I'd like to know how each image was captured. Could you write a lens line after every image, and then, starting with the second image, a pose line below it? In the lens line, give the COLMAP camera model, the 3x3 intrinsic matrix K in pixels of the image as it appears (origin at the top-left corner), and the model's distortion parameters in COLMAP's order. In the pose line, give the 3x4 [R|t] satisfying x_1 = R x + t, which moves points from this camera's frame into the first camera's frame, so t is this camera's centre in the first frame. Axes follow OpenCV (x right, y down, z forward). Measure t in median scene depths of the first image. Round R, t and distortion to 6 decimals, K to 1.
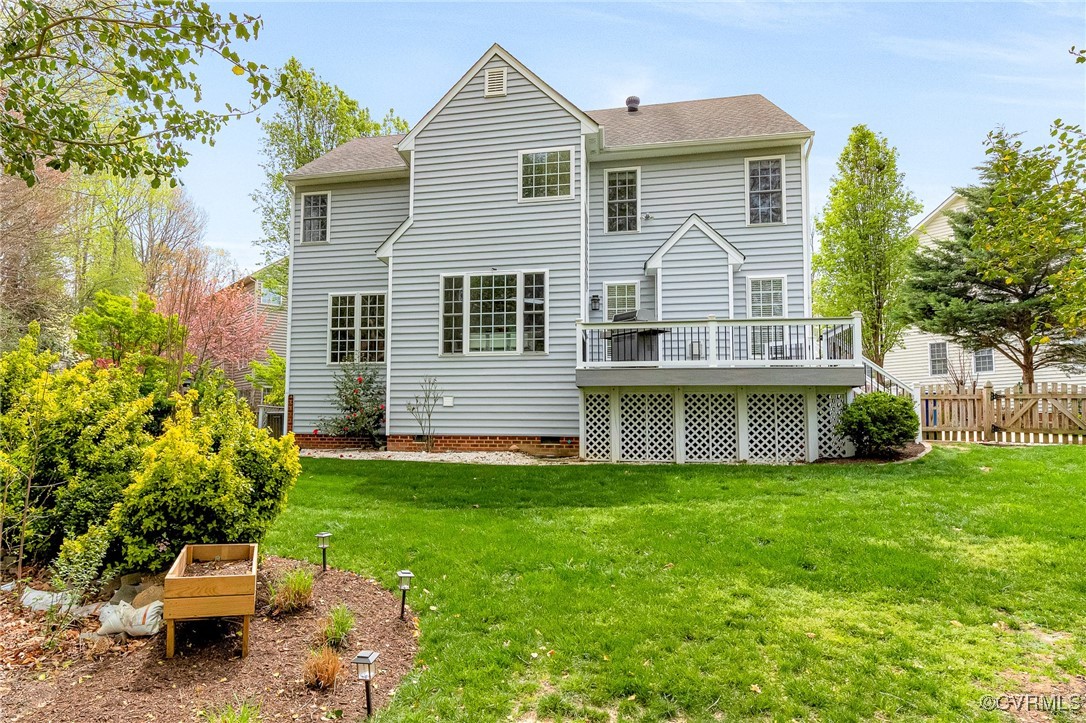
lens RADIAL K [[598.5, 0, 543.0], [0, 598.5, 361.5], [0, 0, 1]] dist [0.095012, -0.000097]
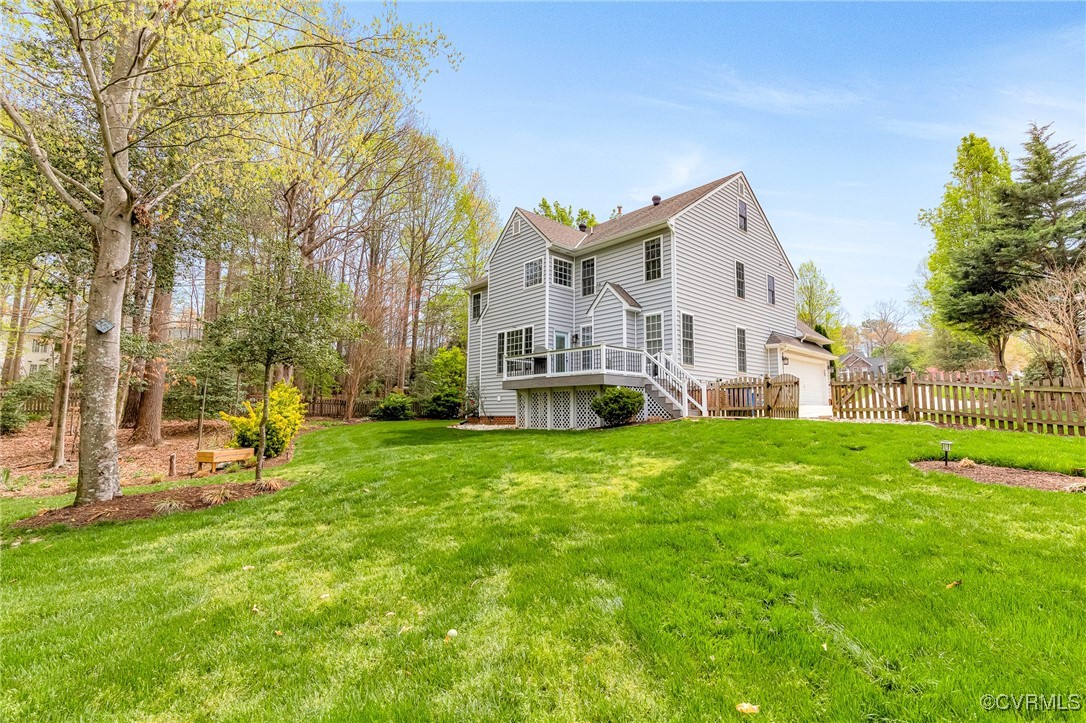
lens RADIAL K [[502.0, 0, 546.9], [0, 502.0, 365.8], [0, 0, 1]] dist [0.001497, 0.000030]
pose [[0.810144, -0.059155, -0.583239, 0.897436], [0.056750, 0.998137, -0.022408, 0.006763], [0.583478, -0.014945, 0.811991, -0.210564]]
